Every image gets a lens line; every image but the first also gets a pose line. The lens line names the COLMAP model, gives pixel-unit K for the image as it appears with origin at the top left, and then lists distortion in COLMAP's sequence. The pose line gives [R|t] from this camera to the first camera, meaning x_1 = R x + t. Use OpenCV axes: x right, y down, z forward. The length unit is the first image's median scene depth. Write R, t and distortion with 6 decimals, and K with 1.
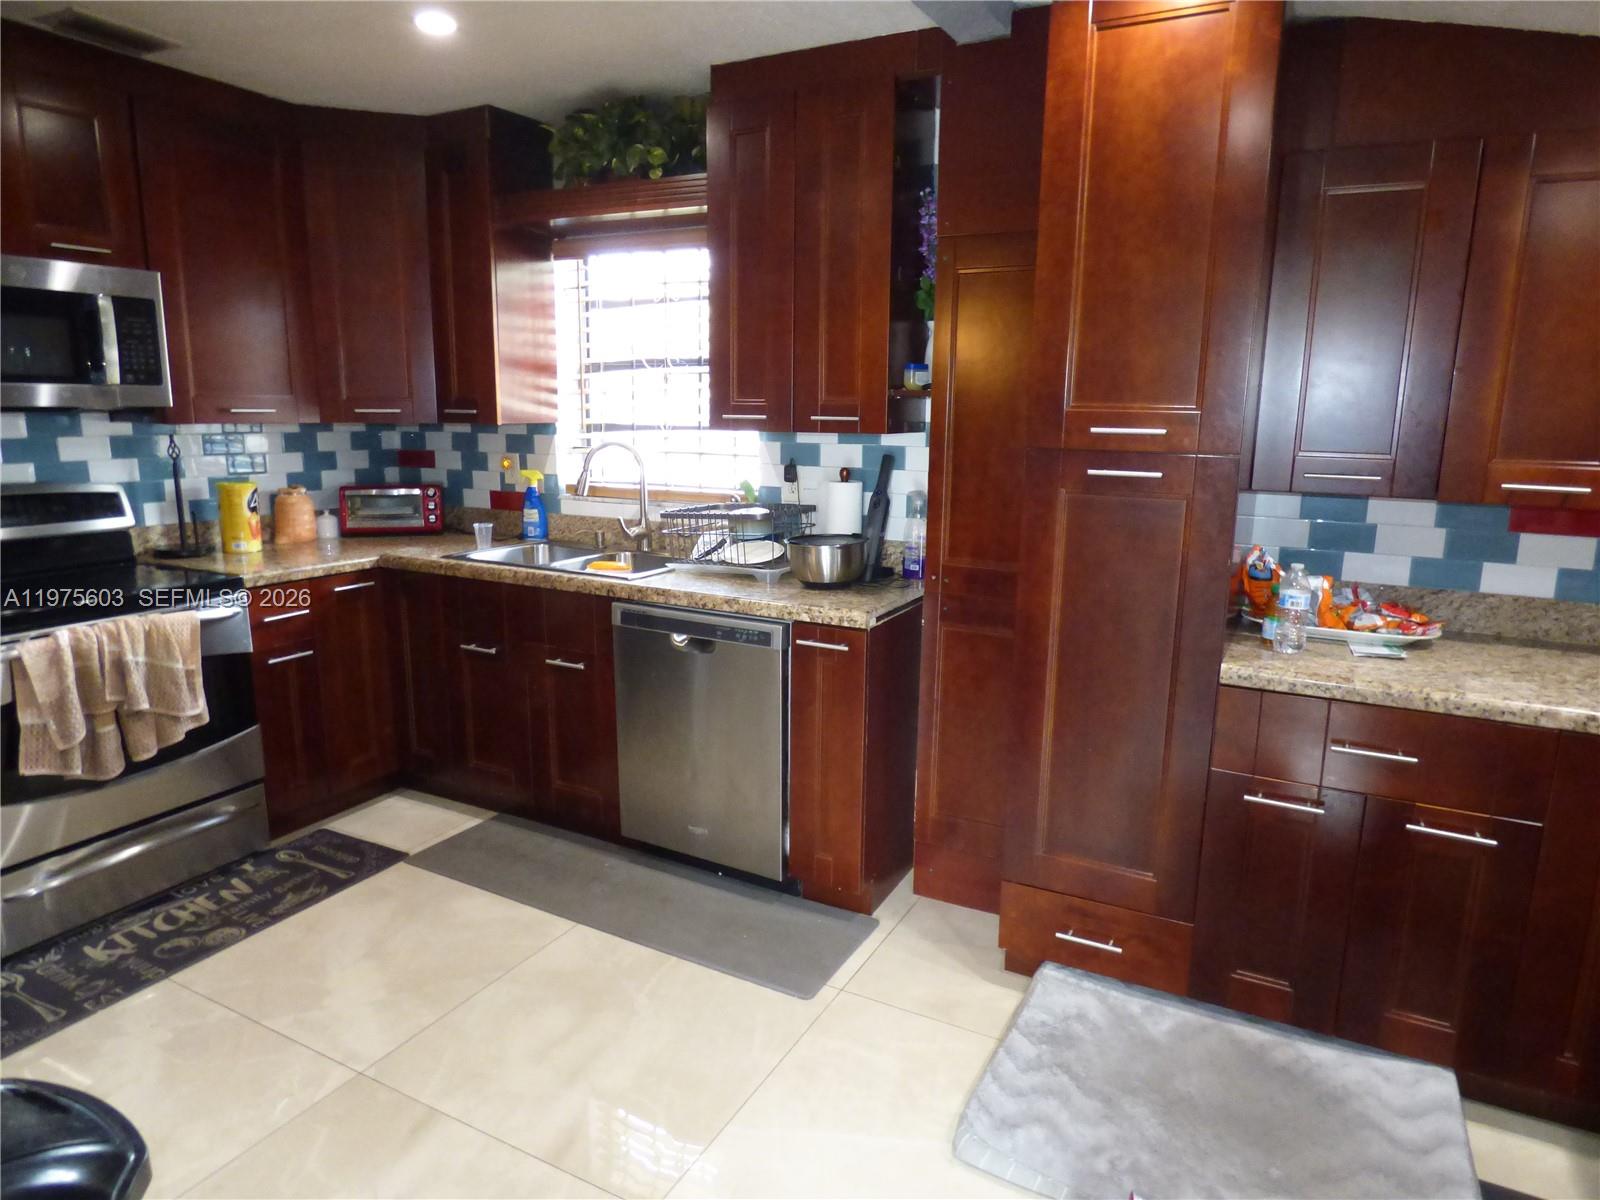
lens RADIAL K [[967.7, 0, 758.5], [0, 967.7, 586.8], [0, 0, 1]] dist [-0.007586, -0.001798]
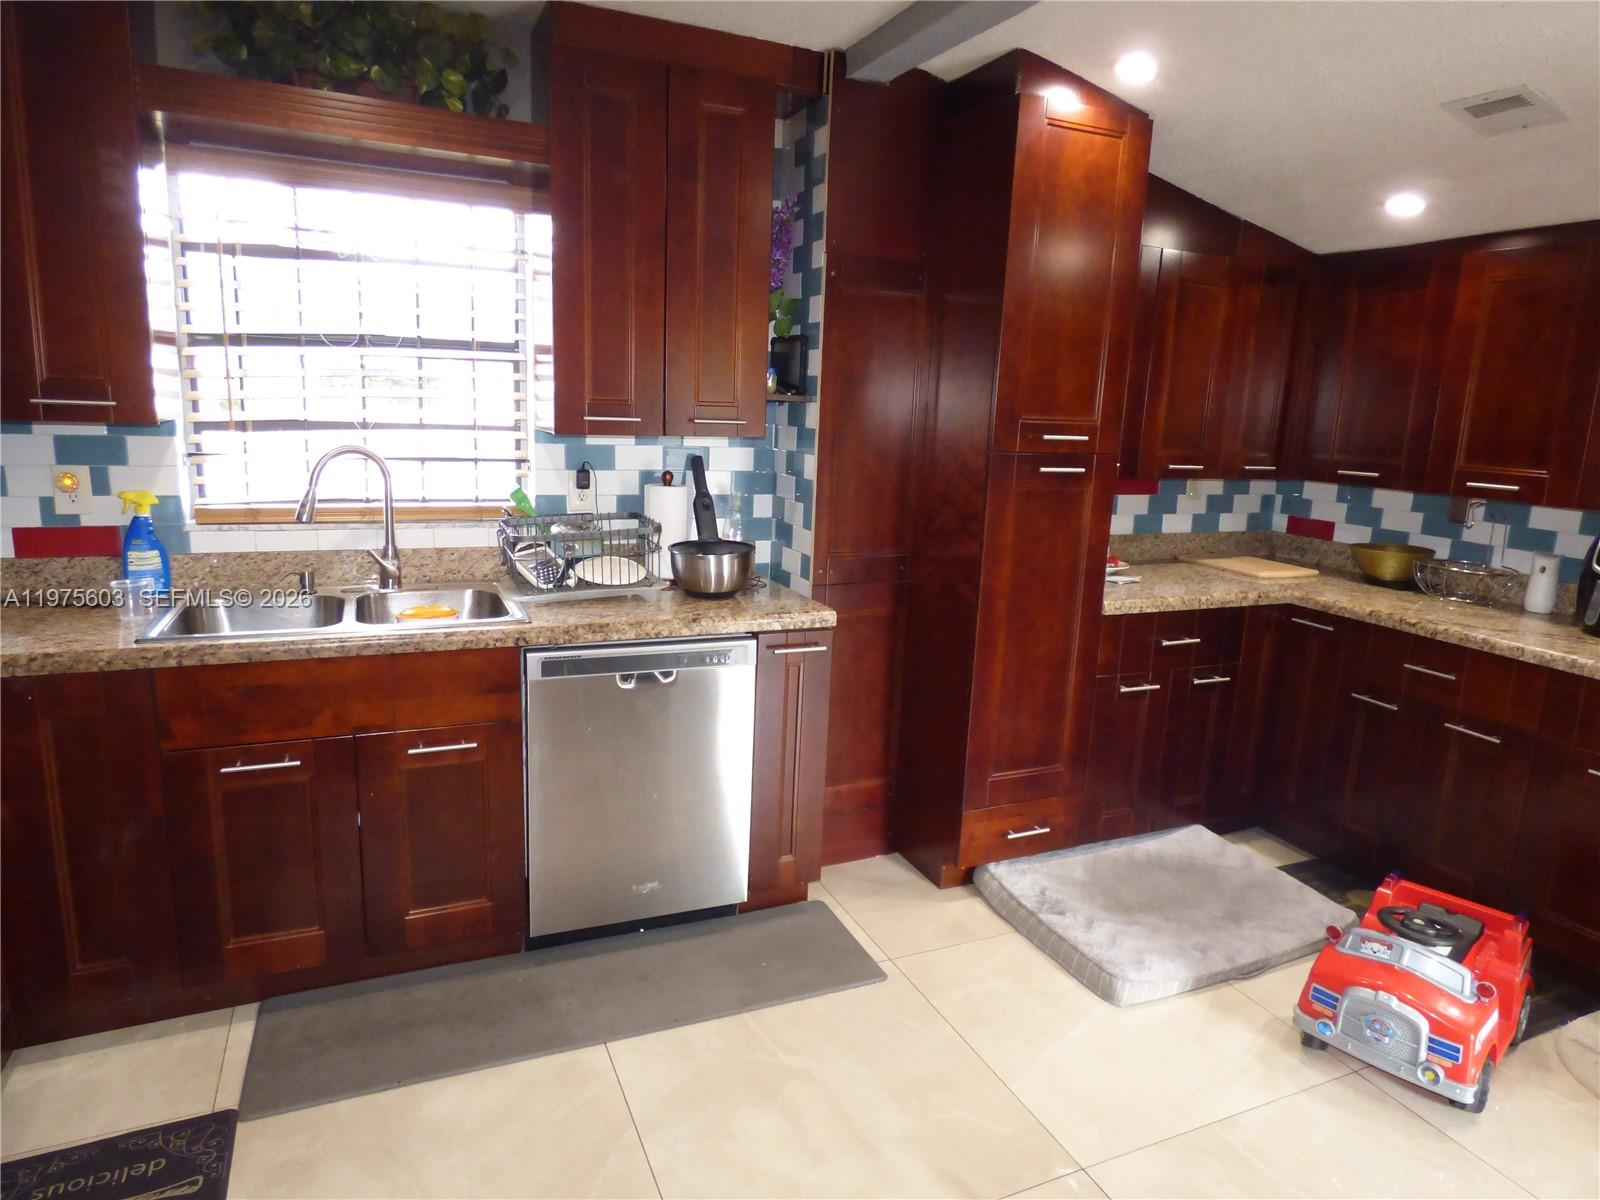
lens RADIAL K [[967.7, 0, 794.7], [0, 967.7, 597.9], [0, 0, 1]] dist [-0.007586, -0.001798]
pose [[0.607920, -0.139529, 0.781642, -0.595756], [0.117100, 0.989429, 0.085547, -0.066202], [-0.785316, 0.039525, 0.617833, 0.316085]]
